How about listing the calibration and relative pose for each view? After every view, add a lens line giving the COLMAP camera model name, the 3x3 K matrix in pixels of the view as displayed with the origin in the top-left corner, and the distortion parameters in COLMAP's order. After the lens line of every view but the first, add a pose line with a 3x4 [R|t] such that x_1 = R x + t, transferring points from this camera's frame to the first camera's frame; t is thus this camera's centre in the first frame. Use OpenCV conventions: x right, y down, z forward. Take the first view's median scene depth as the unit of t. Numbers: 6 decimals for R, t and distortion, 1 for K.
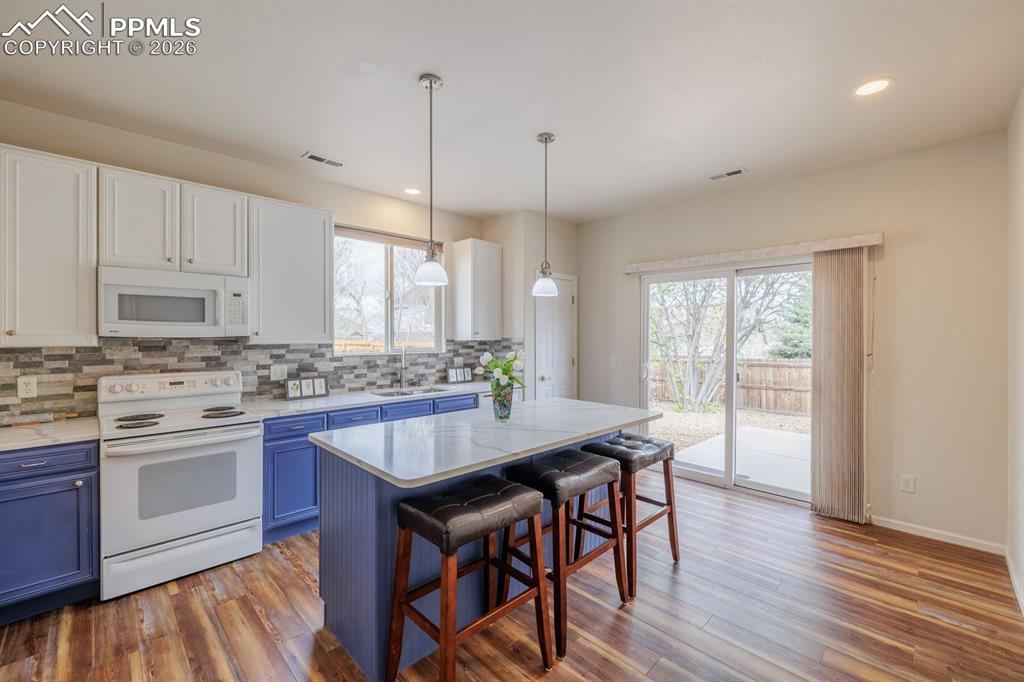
lens RADIAL K [[427.5, 0, 511.8], [0, 427.5, 337.4], [0, 0, 1]] dist [-0.002003, 0.000027]
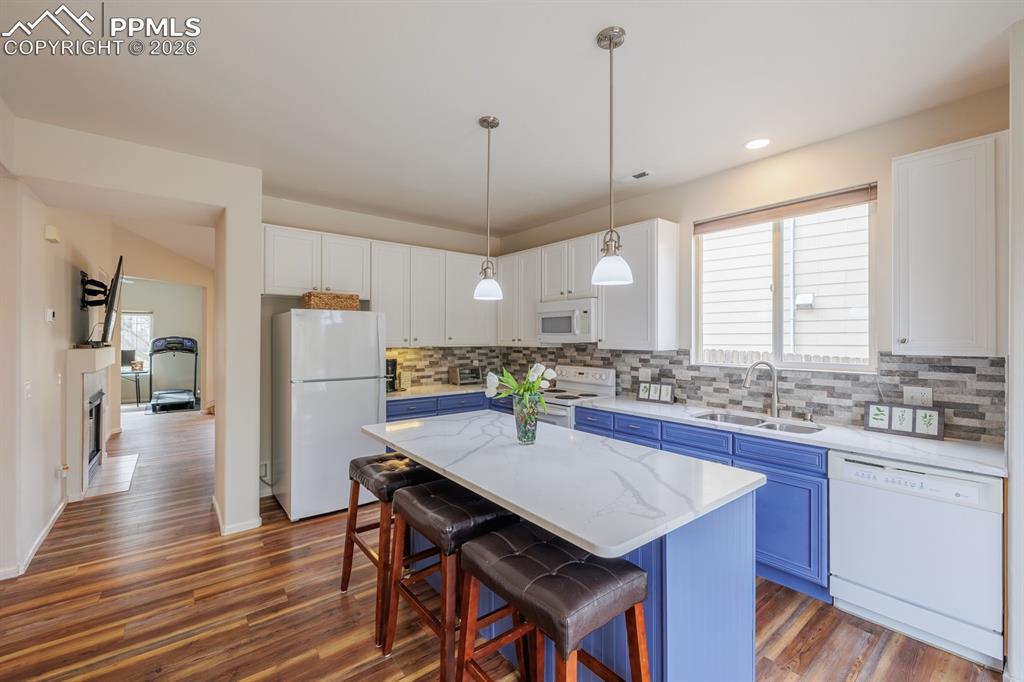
lens RADIAL K [[427.5, 0, 511.8], [0, 427.5, 337.4], [0, 0, 1]] dist [-0.002003, 0.000027]
pose [[-0.104832, -0.002590, -0.994487, 0.561597], [-0.008257, 0.999964, -0.001734, -0.011162], [0.994456, 0.008030, -0.104849, 0.706805]]
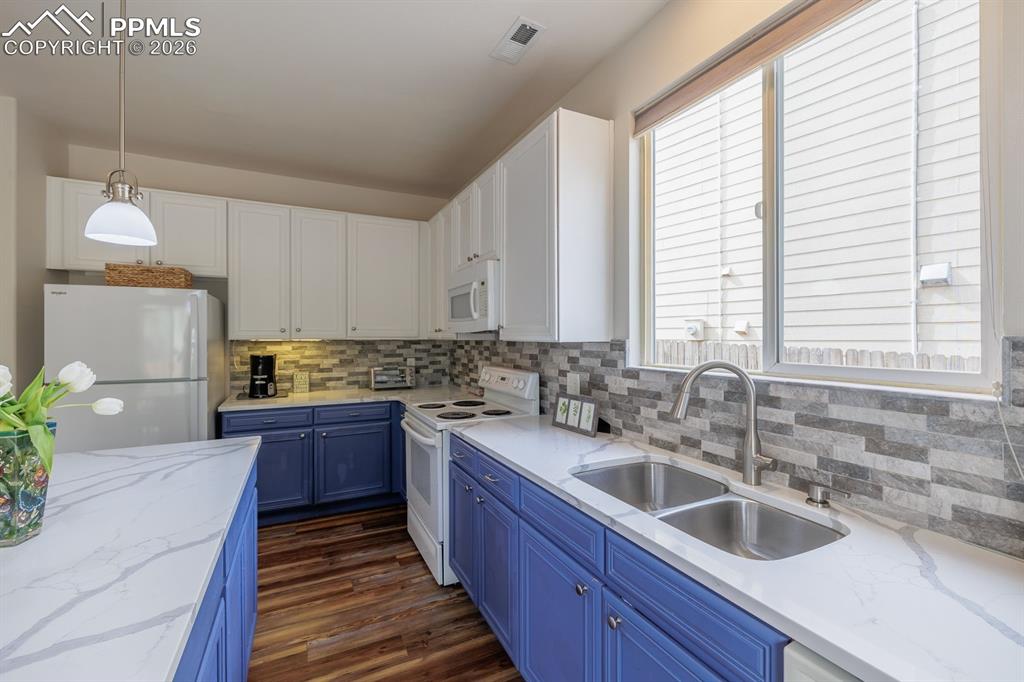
lens RADIAL K [[436.8, 0, 511.5], [0, 436.8, 338.3], [0, 0, 1]] dist [-0.000899, -0.000053]
pose [[-0.311138, 0.002025, -0.950363, 0.138788], [-0.005567, 0.999977, 0.003954, 0.006573], [0.950348, 0.006520, -0.311120, 1.032773]]
